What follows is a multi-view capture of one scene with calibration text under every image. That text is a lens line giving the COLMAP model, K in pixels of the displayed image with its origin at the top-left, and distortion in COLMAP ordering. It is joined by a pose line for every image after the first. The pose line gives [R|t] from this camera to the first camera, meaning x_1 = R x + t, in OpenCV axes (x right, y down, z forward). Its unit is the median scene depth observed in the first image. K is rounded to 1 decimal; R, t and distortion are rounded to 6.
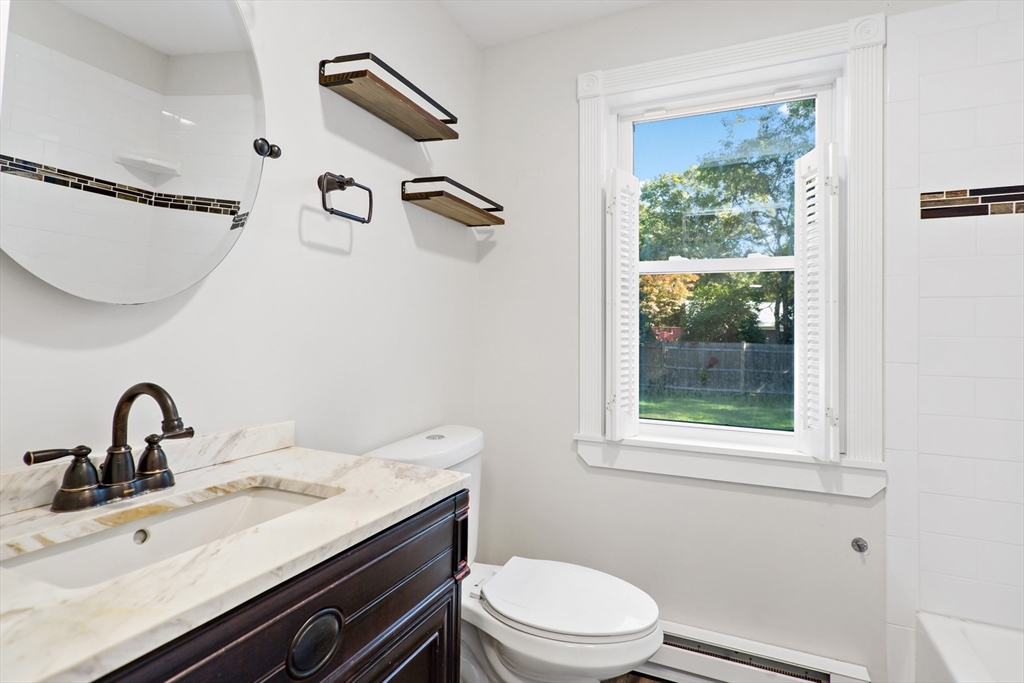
lens RADIAL K [[505.1, 0, 498.7], [0, 505.1, 318.6], [0, 0, 1]] dist [0.007075, 0.000986]
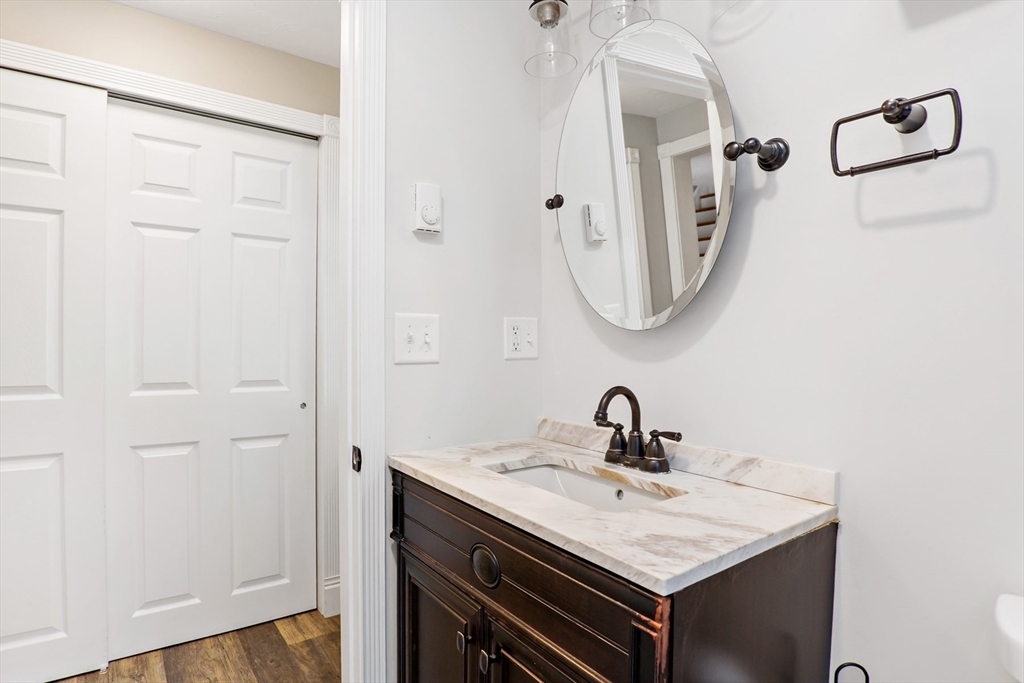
lens RADIAL K [[541.2, 0, 511.9], [0, 541.2, 345.2], [0, 0, 1]] dist [-0.025415, 0.005153]
pose [[-0.452196, -0.010884, -0.891852, 0.773104], [0.012055, 0.999760, -0.018313, 0.036152], [0.891837, -0.019032, -0.451956, 1.409384]]
